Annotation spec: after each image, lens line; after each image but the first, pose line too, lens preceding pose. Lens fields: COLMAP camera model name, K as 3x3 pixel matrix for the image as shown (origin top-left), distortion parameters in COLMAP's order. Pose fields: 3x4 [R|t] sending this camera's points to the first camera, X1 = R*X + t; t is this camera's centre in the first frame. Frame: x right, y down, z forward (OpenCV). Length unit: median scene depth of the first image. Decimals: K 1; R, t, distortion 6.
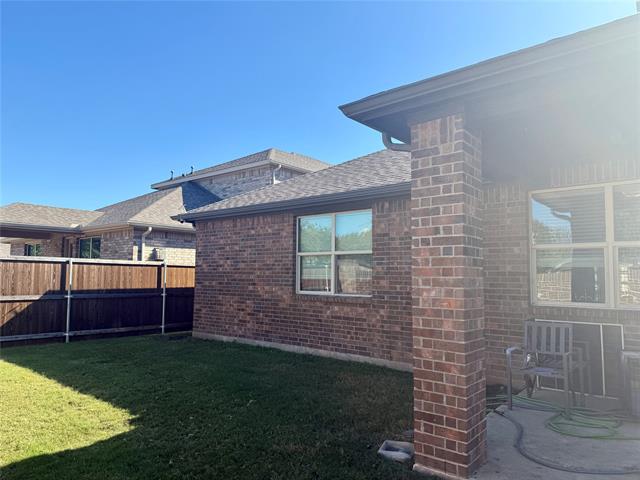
lens RADIAL K [[456.3, 0, 320.0], [0, 456.3, 240.0], [0, 0, 1]] dist [0.000677, 0.000353]
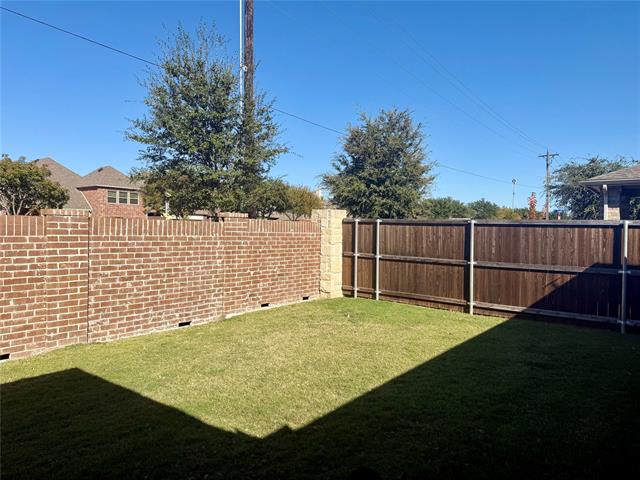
lens RADIAL K [[456.3, 0, 320.0], [0, 456.3, 240.0], [0, 0, 1]] dist [0.000677, 0.000353]
pose [[0.073312, 0.007798, -0.997279, 0.159891], [0.055743, 0.998374, 0.011905, 0.036422], [0.995750, -0.056464, 0.072759, 0.475590]]
